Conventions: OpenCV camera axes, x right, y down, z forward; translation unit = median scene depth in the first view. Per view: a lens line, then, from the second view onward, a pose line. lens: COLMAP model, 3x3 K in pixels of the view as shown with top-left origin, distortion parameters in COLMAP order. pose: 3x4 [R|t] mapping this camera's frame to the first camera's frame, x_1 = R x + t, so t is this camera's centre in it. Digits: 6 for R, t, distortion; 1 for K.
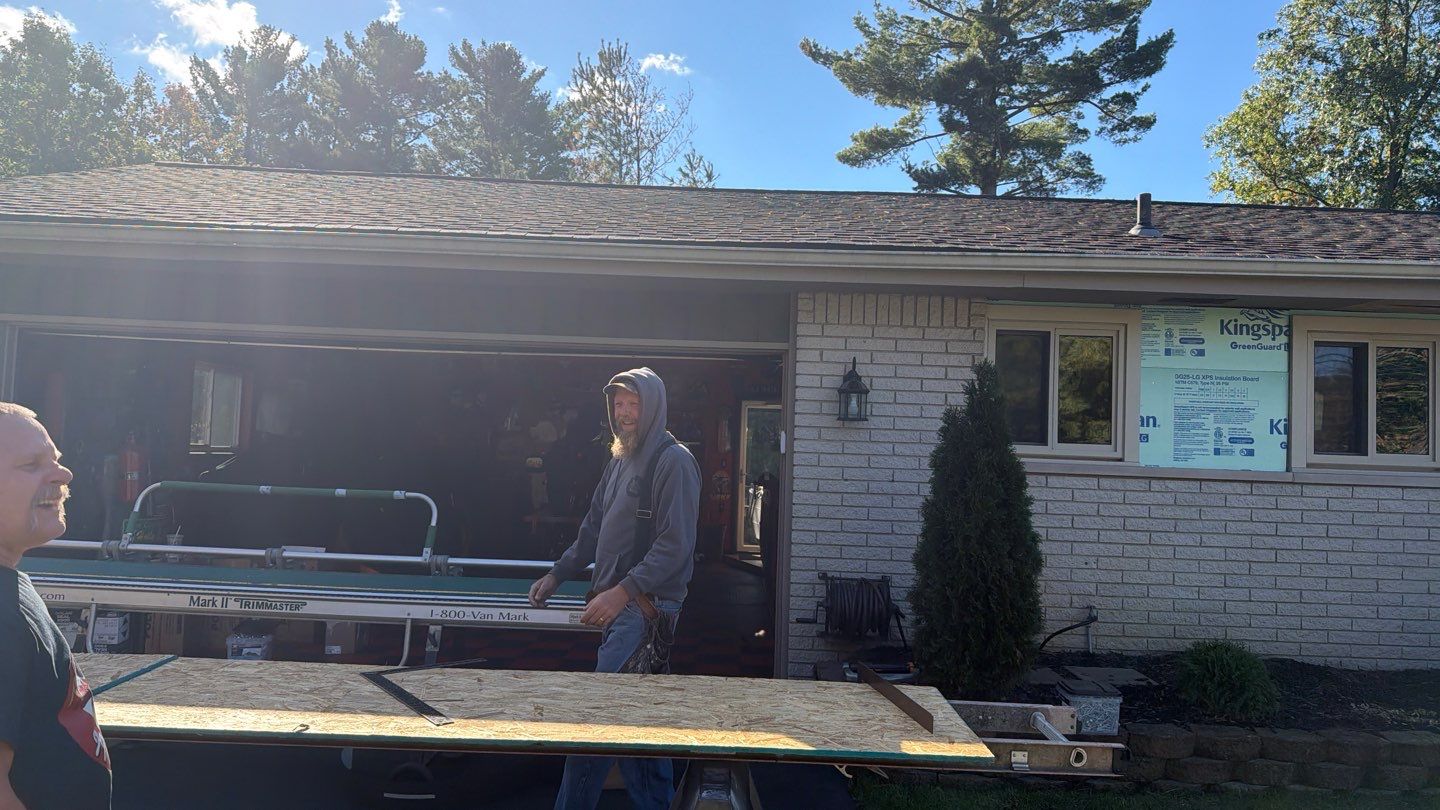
lens RADIAL K [[1005.4, 0, 714.7], [0, 1005.4, 405.1], [0, 0, 1]] dist [0.102983, -0.152386]
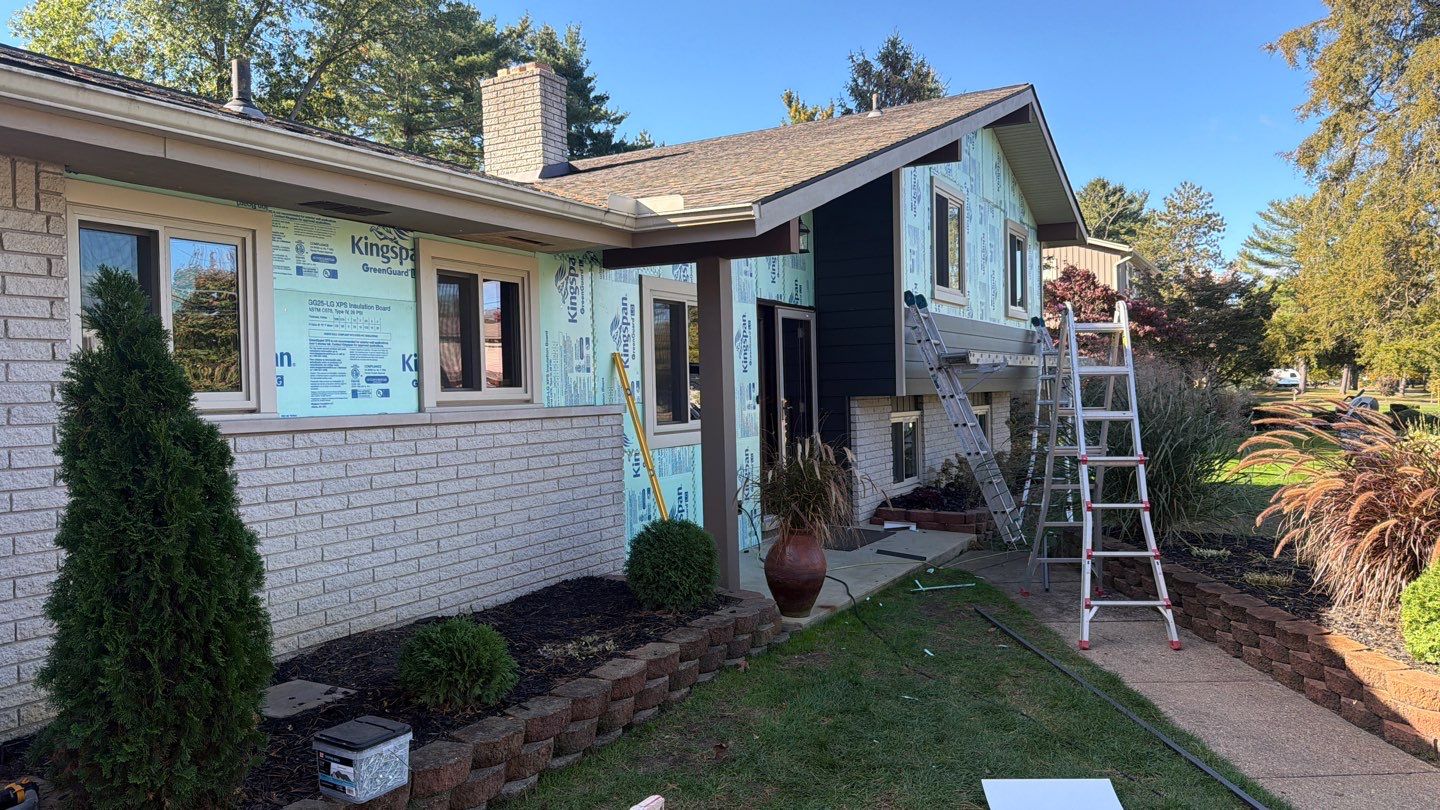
lens RADIAL K [[1005.4, 0, 714.7], [0, 1005.4, 405.1], [0, 0, 1]] dist [0.102983, -0.152386]
pose [[0.484937, -0.057576, 0.872652, -0.094610], [0.002877, 0.997930, 0.064243, 0.002003], [-0.874545, -0.028643, 0.484099, 0.336000]]
